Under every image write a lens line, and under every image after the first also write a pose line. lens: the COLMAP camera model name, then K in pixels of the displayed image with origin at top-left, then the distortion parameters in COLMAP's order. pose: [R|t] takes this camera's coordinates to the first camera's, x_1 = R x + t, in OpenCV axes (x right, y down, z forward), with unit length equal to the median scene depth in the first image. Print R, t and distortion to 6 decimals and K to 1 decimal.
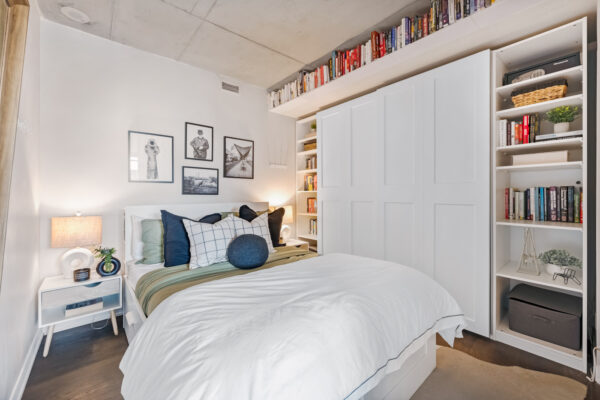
lens RADIAL K [[249.2, 0, 301.5], [0, 249.2, 193.7], [0, 0, 1]] dist [-0.001147, -0.000356]
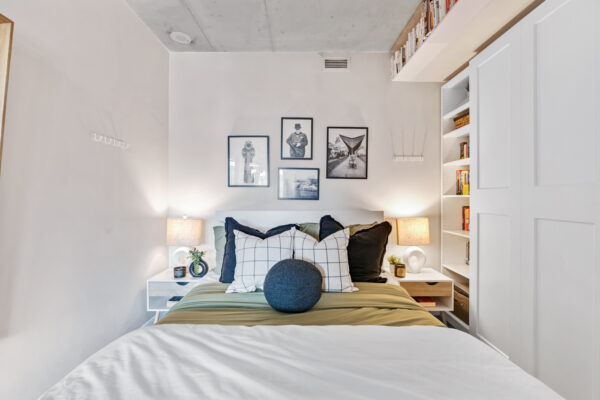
lens RADIAL K [[264.7, 0, 297.5], [0, 264.7, 198.2], [0, 0, 1]] dist [-0.002174, -0.000033]
pose [[0.756810, 0.009739, -0.653562, 0.175364], [-0.004104, 0.999940, 0.010149, -0.009700], [0.653622, -0.004999, 0.756805, 0.292091]]
